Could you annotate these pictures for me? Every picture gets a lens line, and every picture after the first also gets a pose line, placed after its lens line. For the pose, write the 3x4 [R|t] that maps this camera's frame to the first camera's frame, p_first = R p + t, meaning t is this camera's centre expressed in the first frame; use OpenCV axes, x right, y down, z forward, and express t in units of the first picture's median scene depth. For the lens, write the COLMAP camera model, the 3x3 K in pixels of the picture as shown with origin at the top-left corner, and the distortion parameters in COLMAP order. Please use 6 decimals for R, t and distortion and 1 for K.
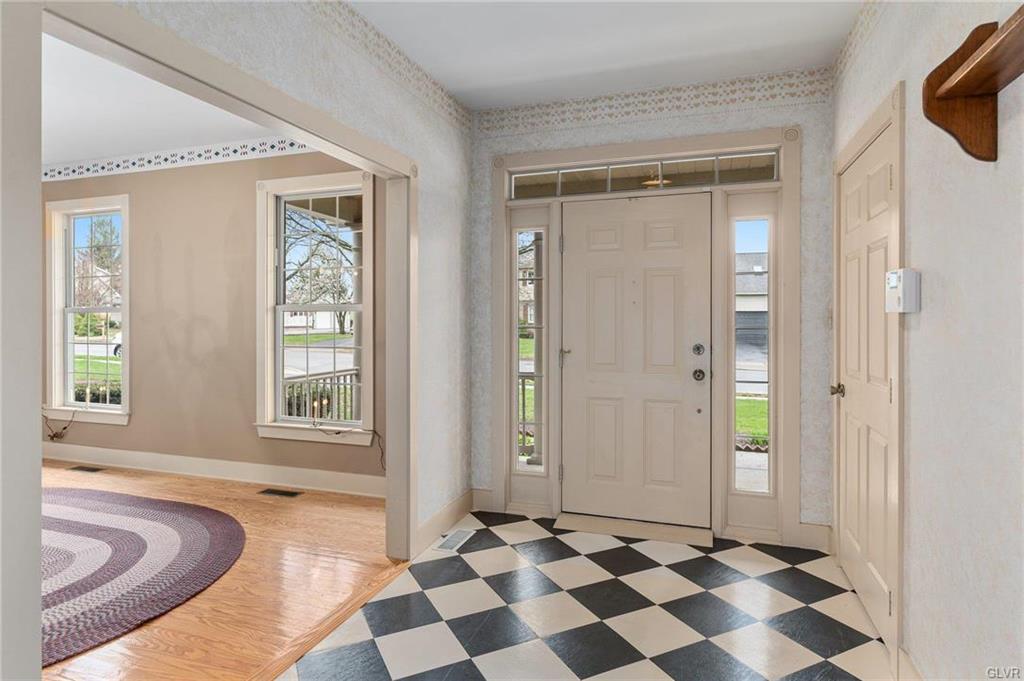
lens RADIAL K [[575.9, 0, 512.4], [0, 575.9, 319.7], [0, 0, 1]] dist [-0.003715, 0.000154]
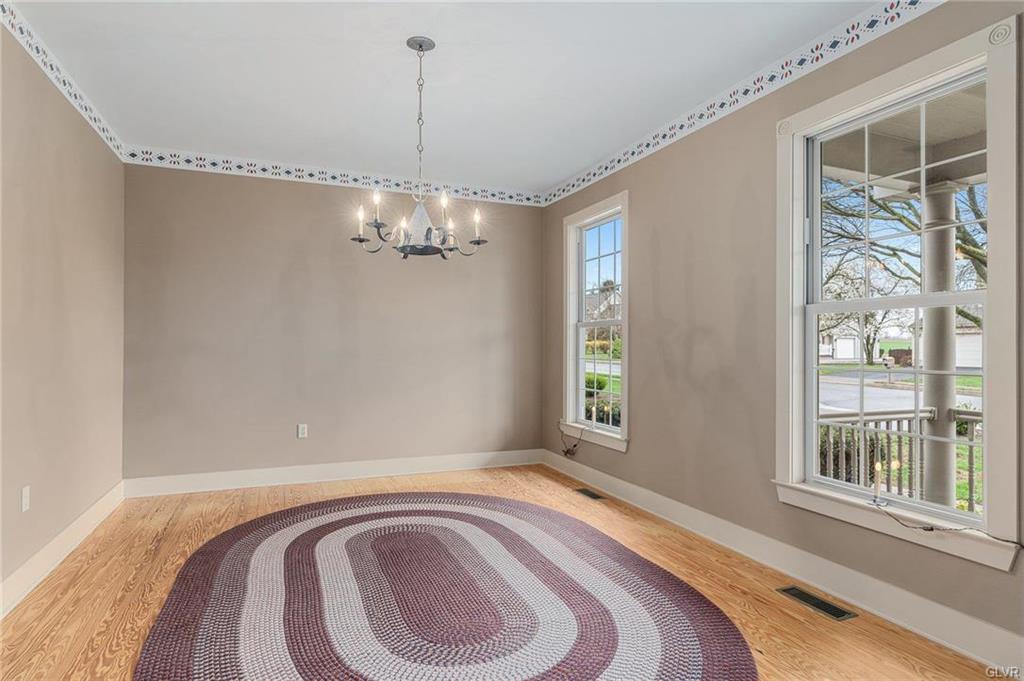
lens RADIAL K [[563.1, 0, 512.0], [0, 563.1, 340.5], [0, 0, 1]] dist [-0.001763, 0.001122]
pose [[0.662072, -0.003228, -0.749433, -0.143794], [-0.009130, 0.999882, -0.012372, 0.025156], [0.749385, 0.015034, 0.661964, 0.306244]]
